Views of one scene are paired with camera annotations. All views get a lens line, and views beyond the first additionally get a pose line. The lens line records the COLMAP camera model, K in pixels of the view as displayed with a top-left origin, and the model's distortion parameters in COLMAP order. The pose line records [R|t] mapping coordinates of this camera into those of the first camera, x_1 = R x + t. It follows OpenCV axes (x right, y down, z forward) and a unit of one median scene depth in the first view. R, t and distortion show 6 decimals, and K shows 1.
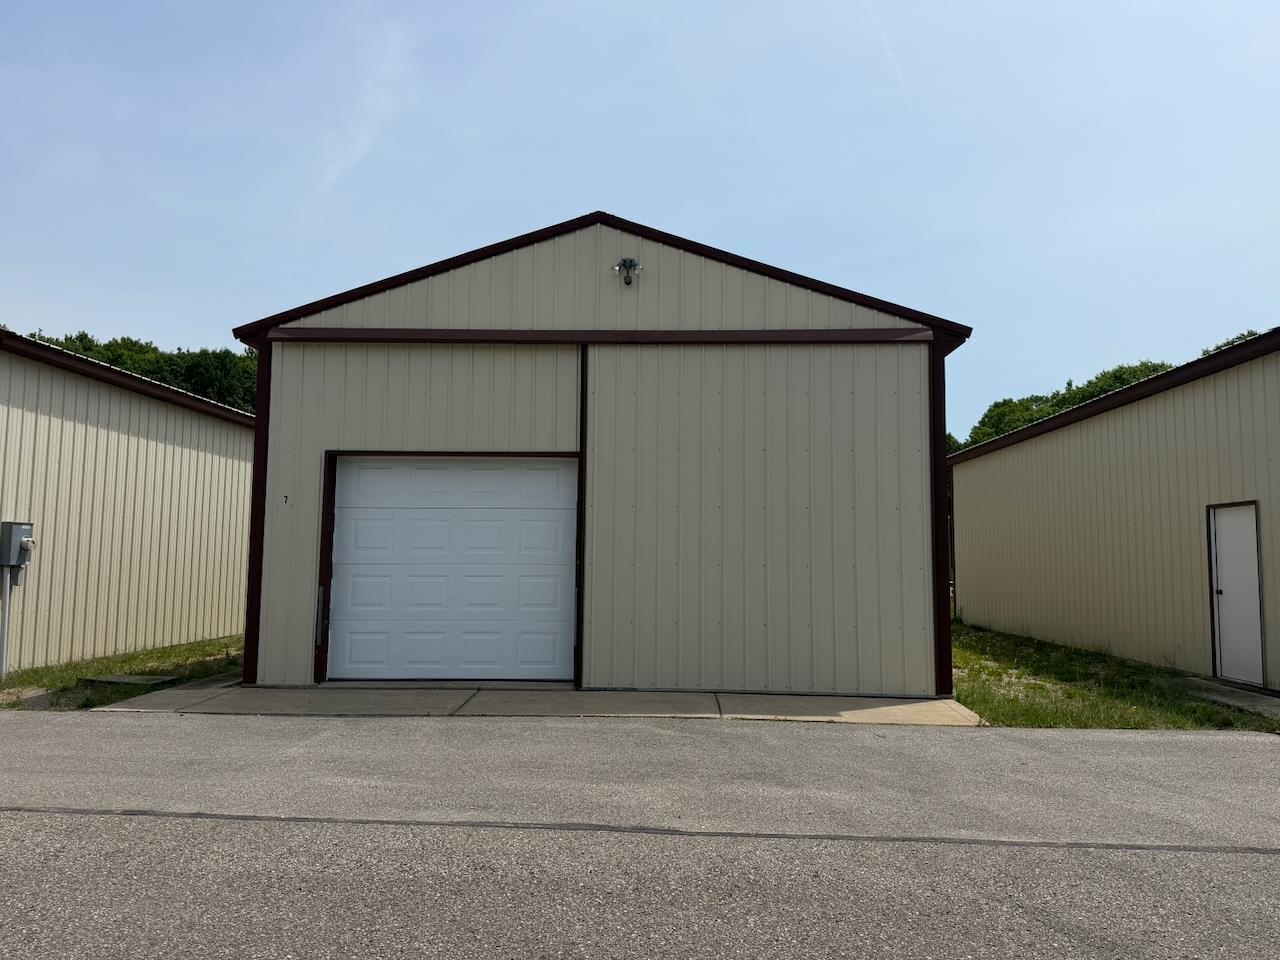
lens RADIAL K [[903.8, 0, 635.9], [0, 903.8, 476.5], [0, 0, 1]] dist [0.081843, -0.104089]
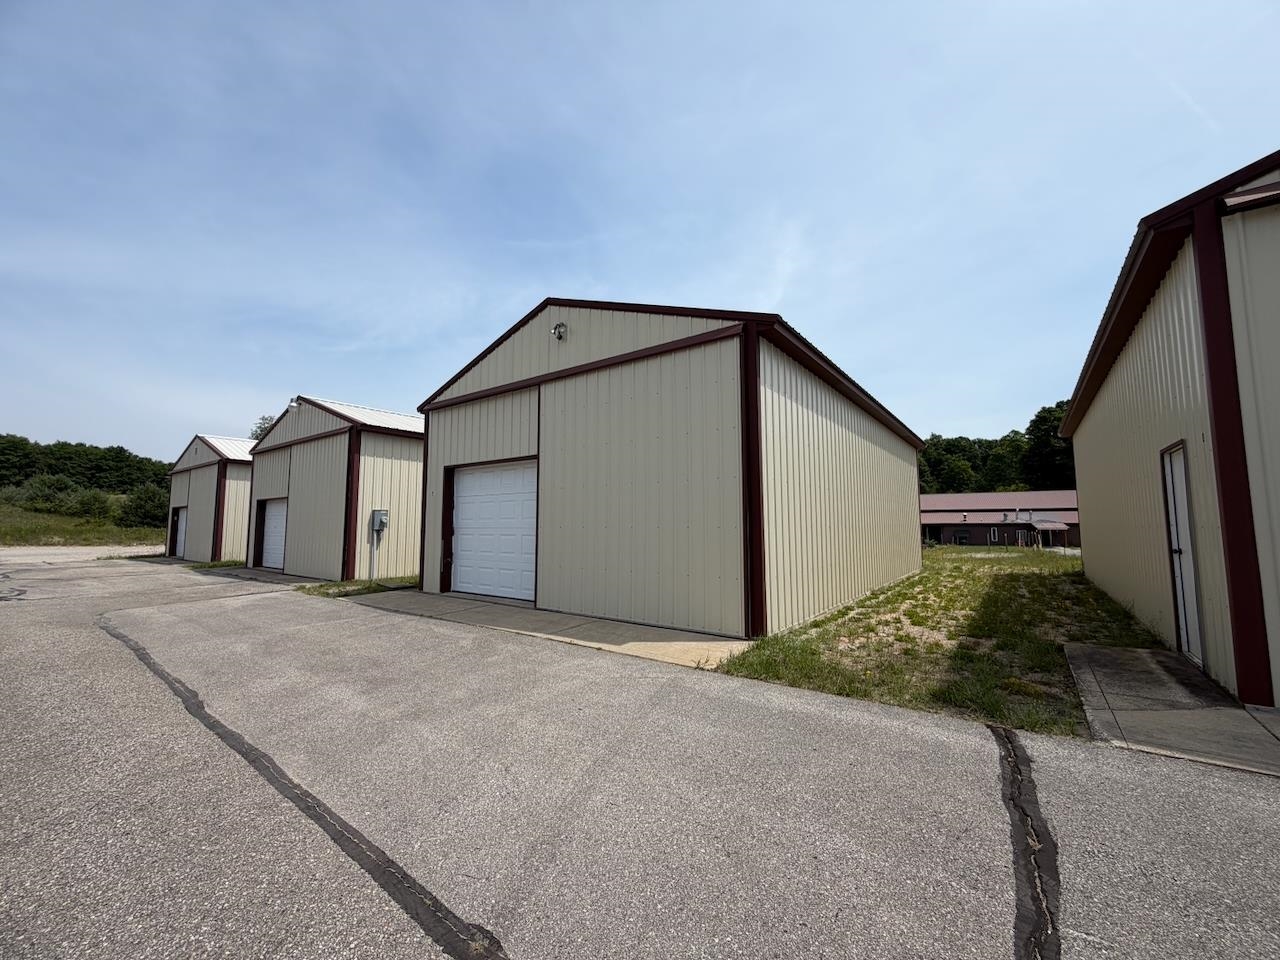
lens RADIAL K [[512.5, 0, 634.5], [0, 512.5, 480.3], [0, 0, 1]] dist [0.000599, 0.000082]
pose [[0.823616, -0.060877, -0.563870, 0.554789], [0.063625, 0.997864, -0.014798, 0.039175], [0.563567, -0.023689, 0.825731, 0.363952]]
